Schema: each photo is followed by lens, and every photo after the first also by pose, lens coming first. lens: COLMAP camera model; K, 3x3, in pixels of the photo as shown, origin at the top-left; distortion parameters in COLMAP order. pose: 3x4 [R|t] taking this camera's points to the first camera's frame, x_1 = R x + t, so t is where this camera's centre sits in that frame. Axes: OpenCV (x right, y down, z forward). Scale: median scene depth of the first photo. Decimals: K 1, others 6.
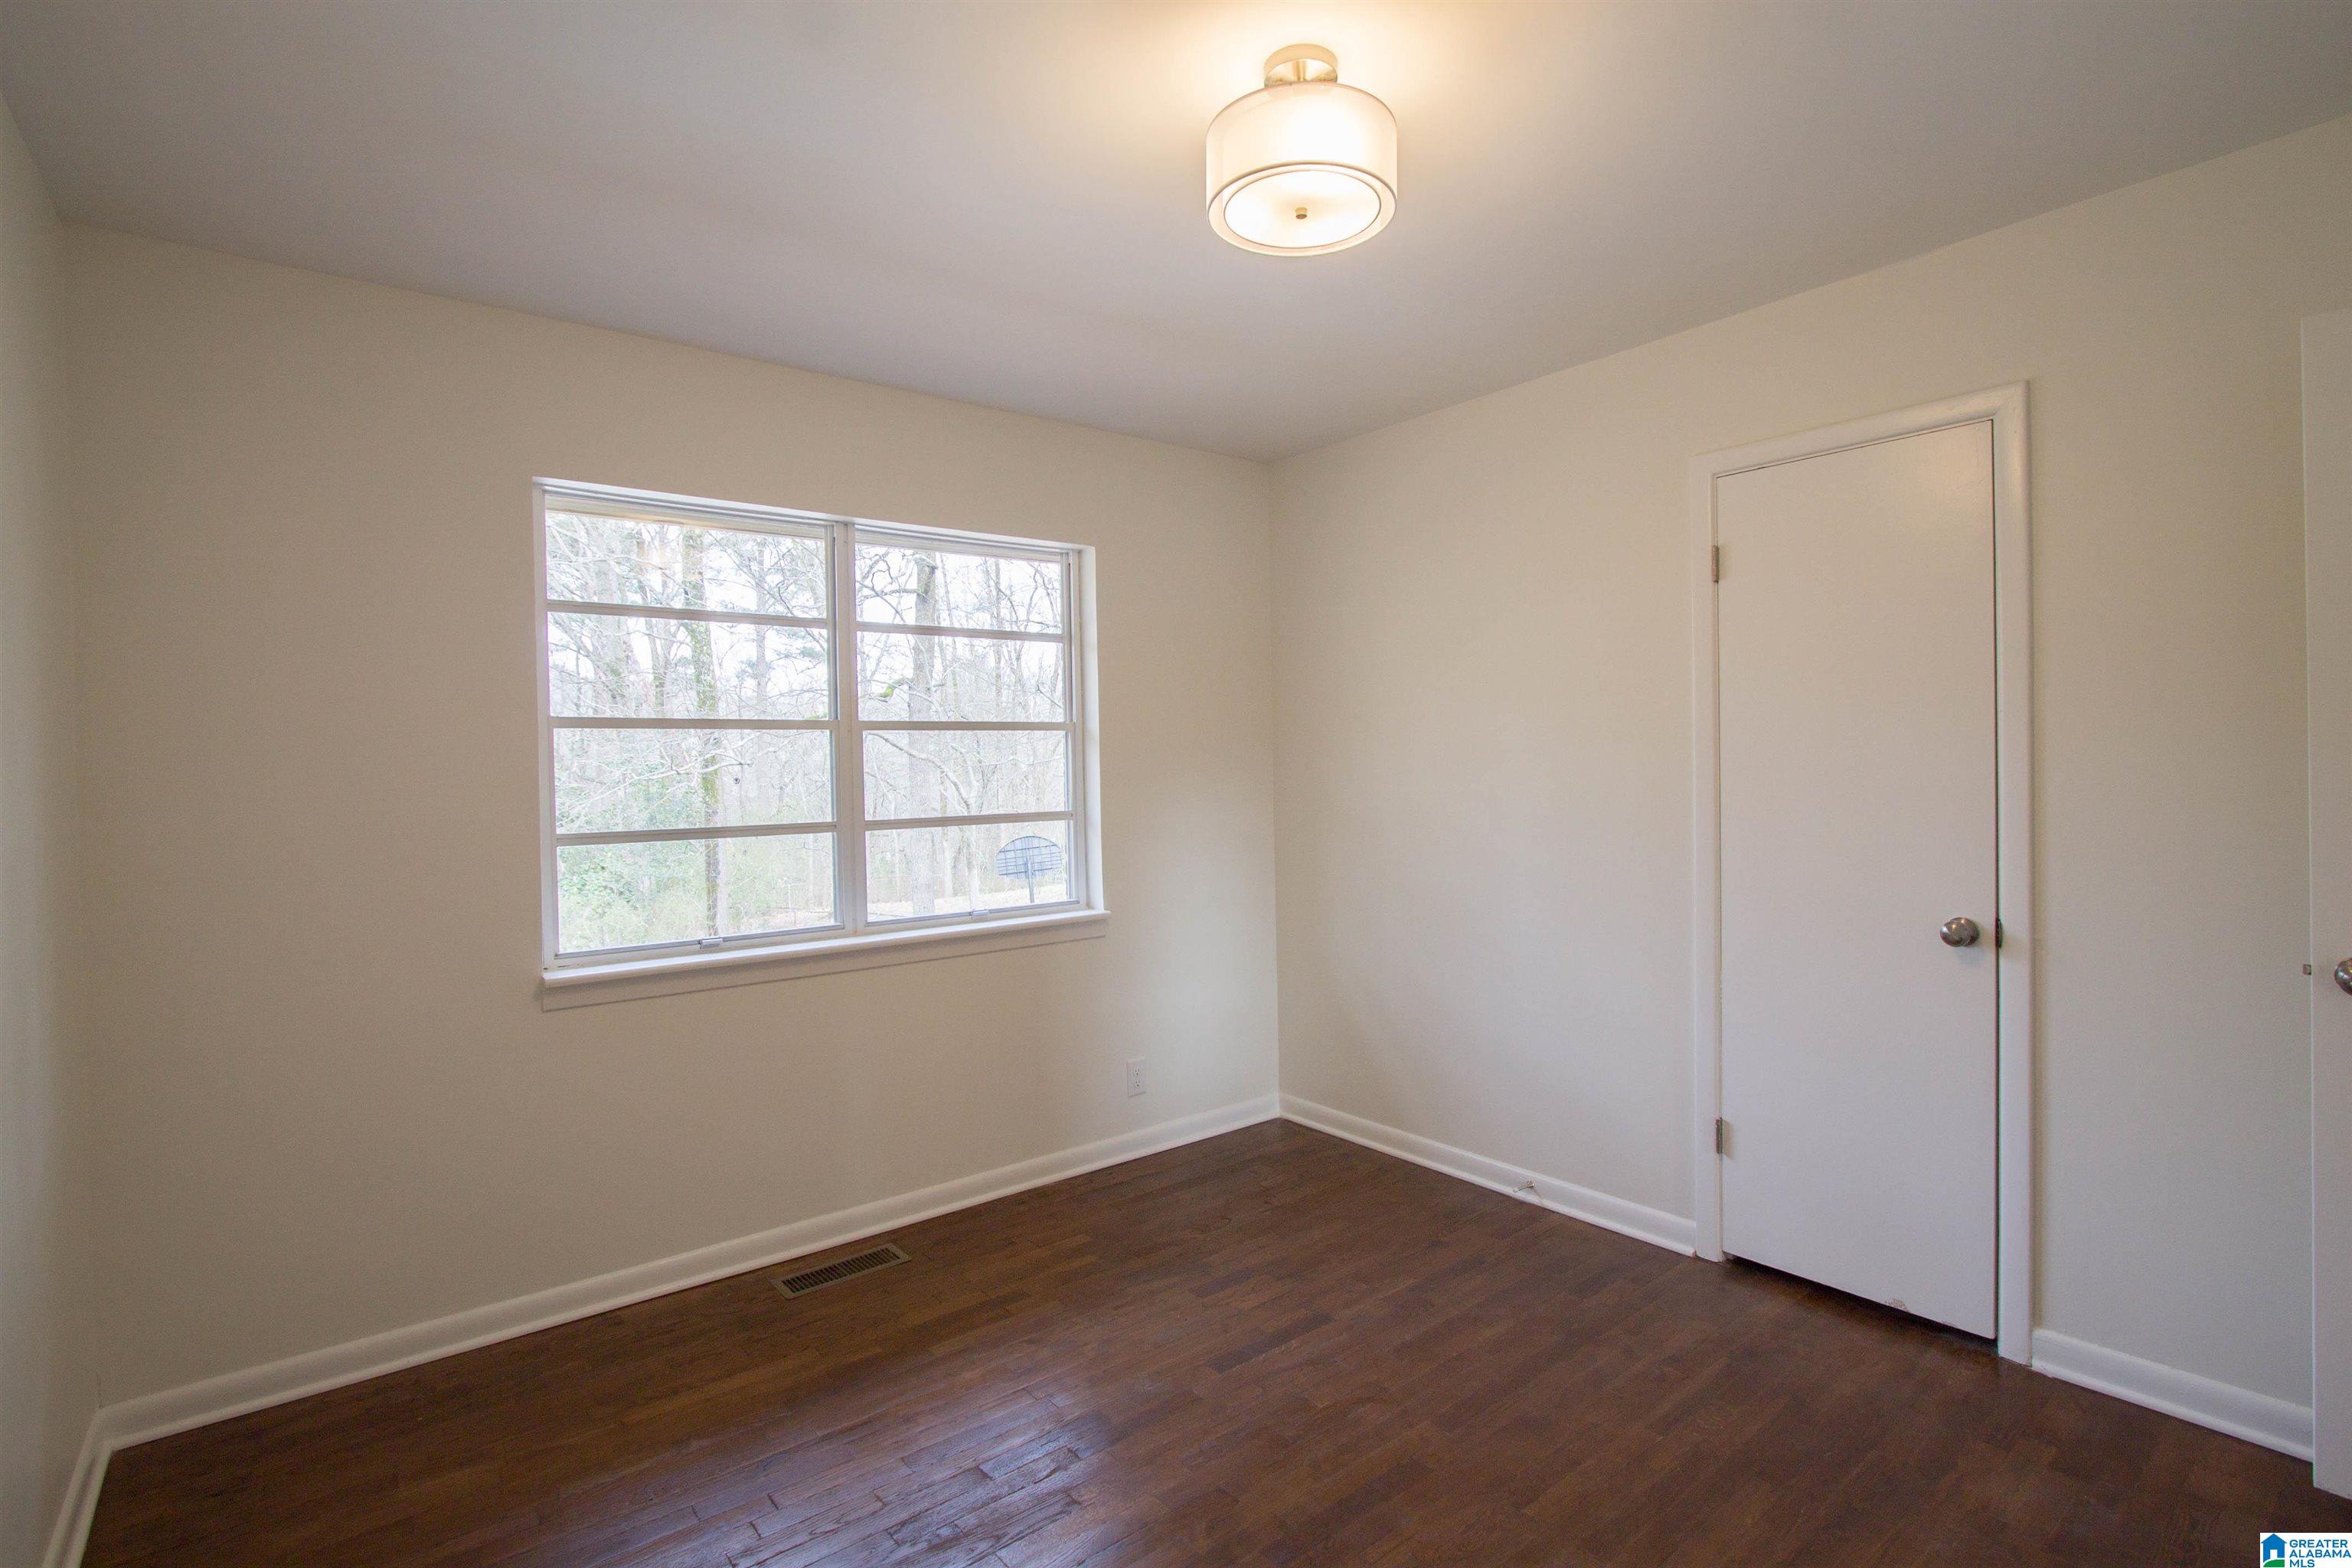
lens RADIAL K [[1112.9, 0, 1215.2], [0, 1112.9, 798.3], [0, 0, 1]] dist [-0.013866, 0.000216]
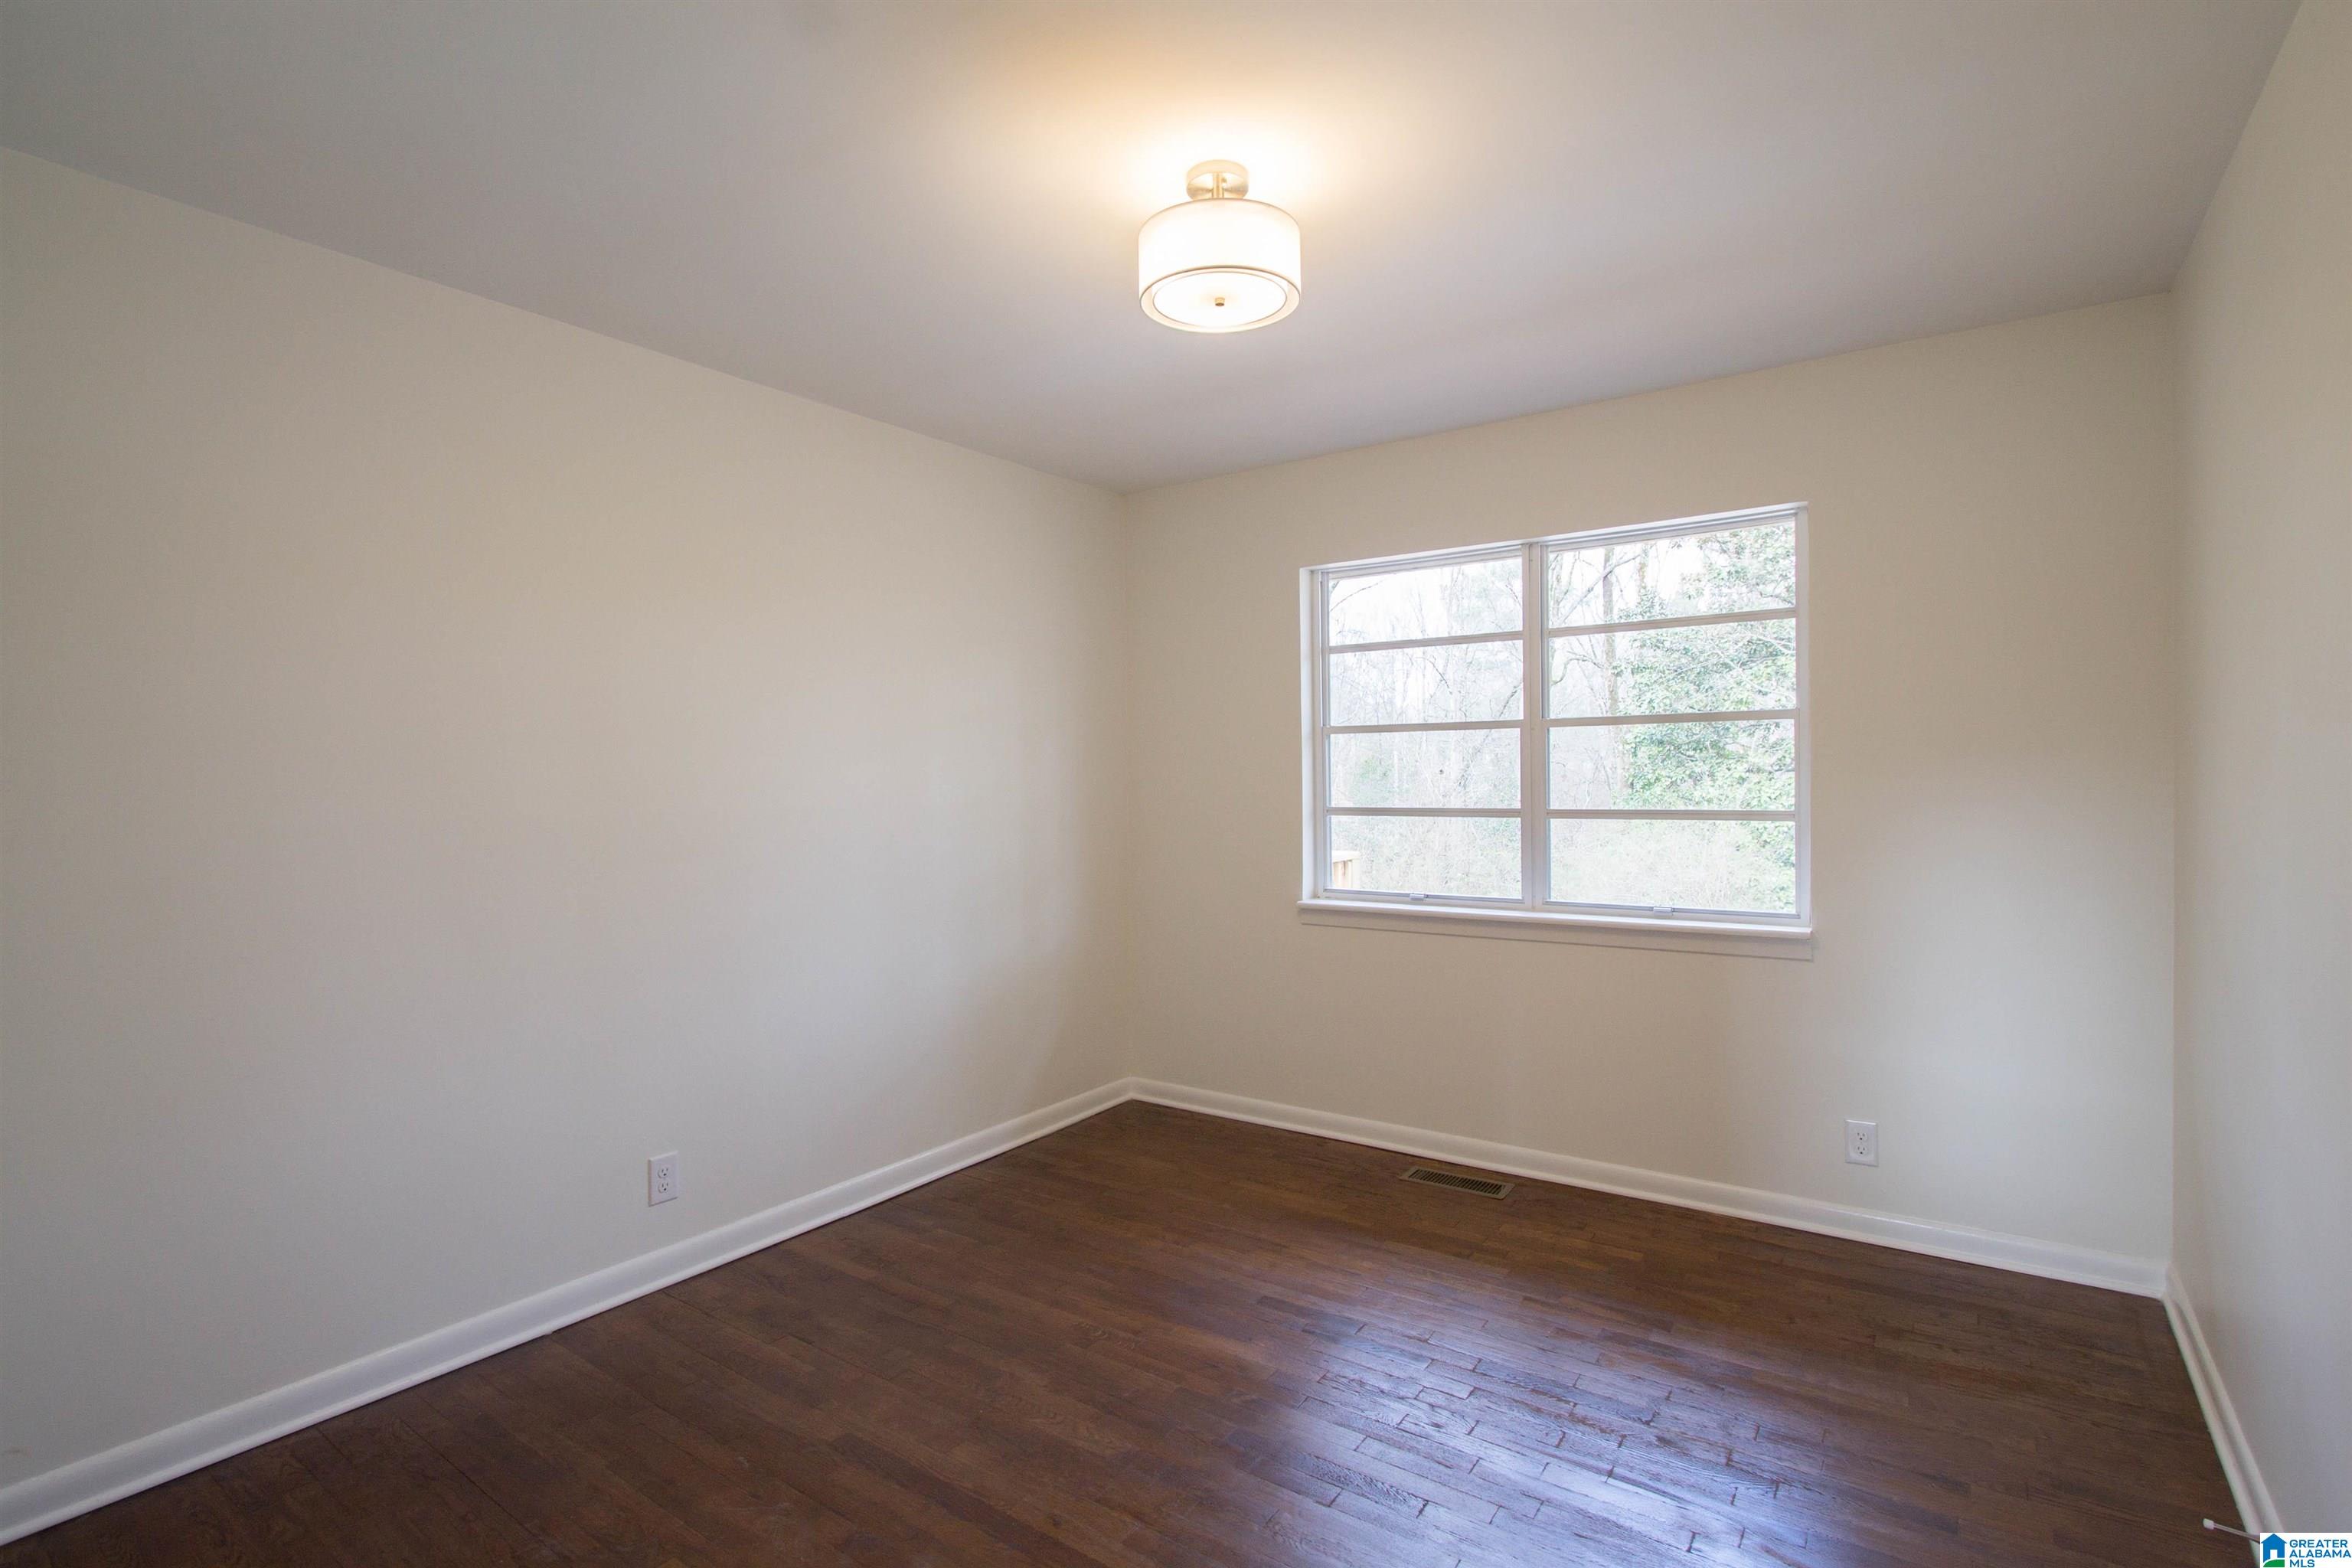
lens RADIAL K [[1142.6, 0, 1170.2], [0, 1142.6, 829.7], [0, 0, 1]] dist [0.000930, 0.000205]
pose [[0.256663, 0.074965, -0.963589, 0.761630], [-0.006345, 0.997097, 0.075882, -0.047943], [0.966480, -0.013363, 0.256394, 0.391742]]
